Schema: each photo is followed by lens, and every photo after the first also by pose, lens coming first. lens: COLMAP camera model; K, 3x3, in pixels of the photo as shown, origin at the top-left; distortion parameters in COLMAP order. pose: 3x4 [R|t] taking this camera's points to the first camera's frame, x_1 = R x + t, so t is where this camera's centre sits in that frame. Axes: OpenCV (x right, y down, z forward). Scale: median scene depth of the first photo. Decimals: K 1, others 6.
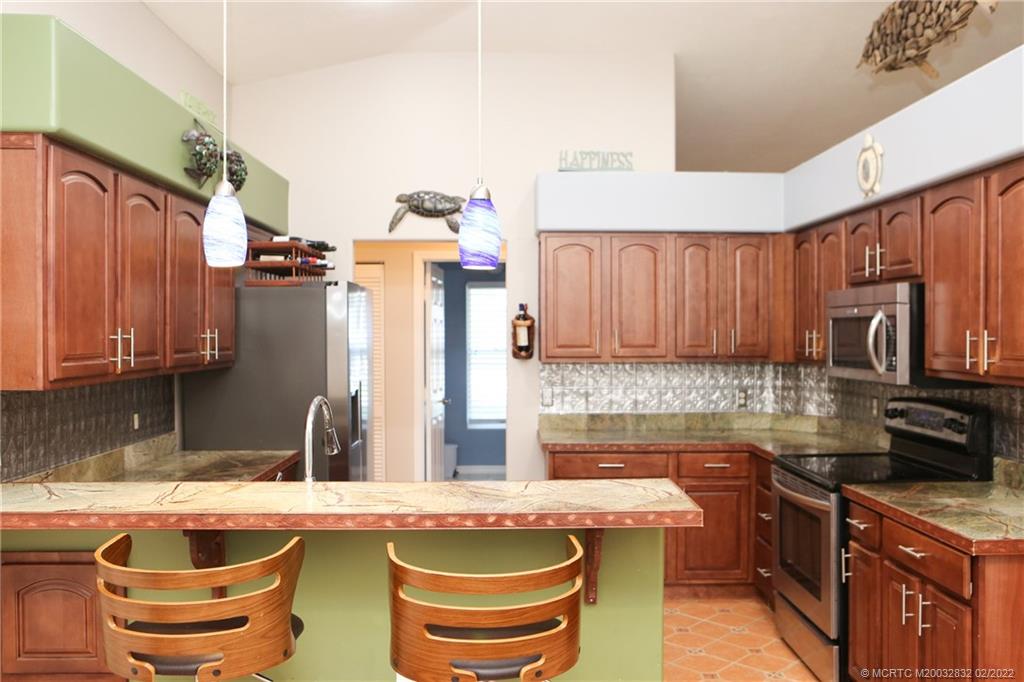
lens RADIAL K [[886.4, 0, 514.0], [0, 886.4, 333.7], [0, 0, 1]] dist [-0.005591, -0.007350]
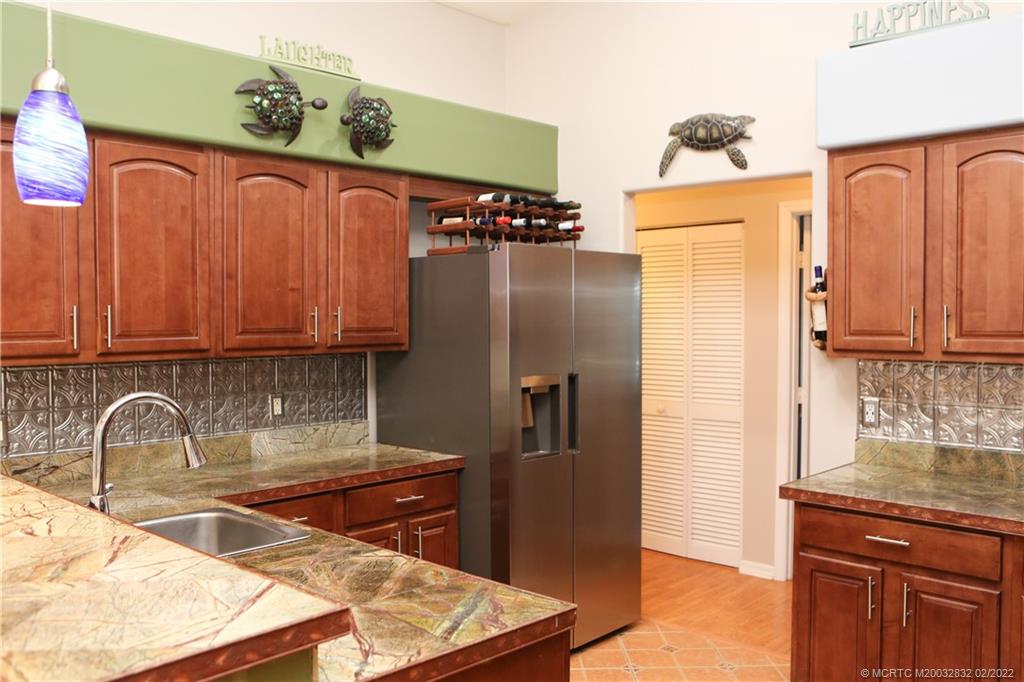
lens RADIAL K [[883.1, 0, 509.9], [0, 883.1, 338.9], [0, 0, 1]] dist [-0.085931, 0.107705]
pose [[0.710933, 0.020898, -0.702949, 0.308928], [-0.002072, 0.999616, 0.027622, 0.002189], [0.703256, -0.018181, 0.710704, 0.398790]]
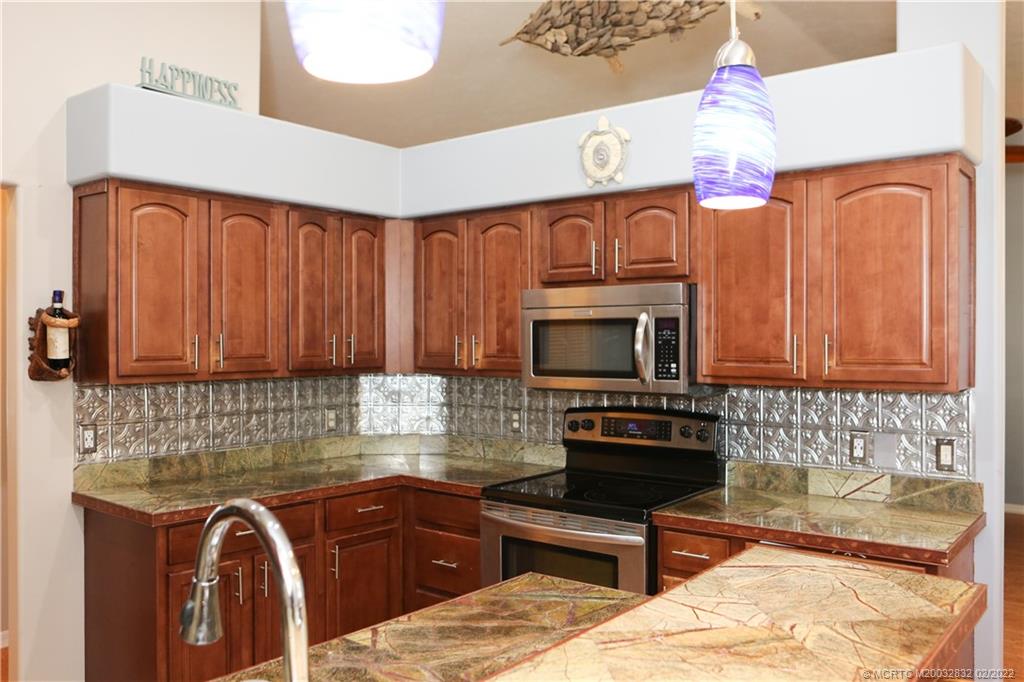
lens RADIAL K [[853.9, 0, 516.7], [0, 853.9, 343.7], [0, 0, 1]] dist [-0.111137, 0.135014]
pose [[0.635763, -0.002045, 0.771881, -0.245011], [0.002599, 0.999996, 0.000508, 0.003565], [-0.771880, 0.001683, 0.635766, 0.399719]]
